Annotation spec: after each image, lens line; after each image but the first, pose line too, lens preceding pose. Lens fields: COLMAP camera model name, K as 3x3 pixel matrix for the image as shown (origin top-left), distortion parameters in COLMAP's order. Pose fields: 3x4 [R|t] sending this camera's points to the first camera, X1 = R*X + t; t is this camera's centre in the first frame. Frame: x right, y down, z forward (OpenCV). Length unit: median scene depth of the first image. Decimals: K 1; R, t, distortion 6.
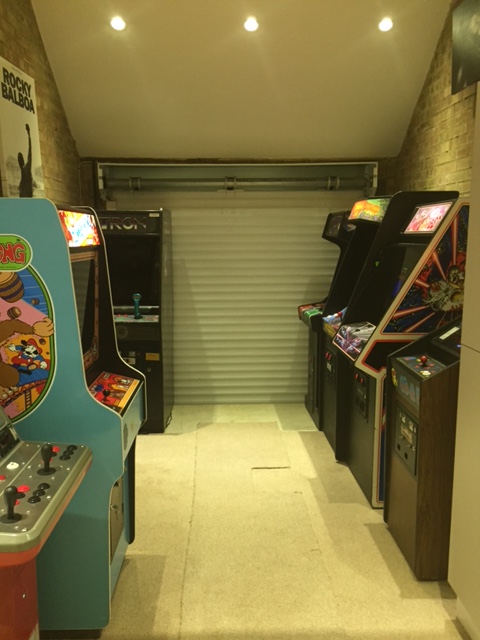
lens RADIAL K [[553.8, 0, 240.0], [0, 553.8, 320.0], [0, 0, 1]] dist [0.097459, -0.149971]
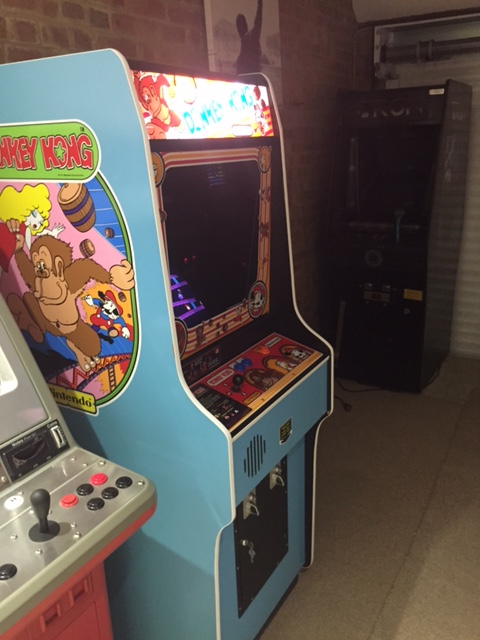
lens RADIAL K [[553.8, 0, 240.0], [0, 553.8, 320.0], [0, 0, 1]] dist [0.097459, -0.149971]
pose [[0.842487, 0.134973, -0.521534, 0.090433], [-0.045370, 0.982443, 0.180964, -0.055008], [0.536803, -0.128798, 0.833819, 0.536172]]
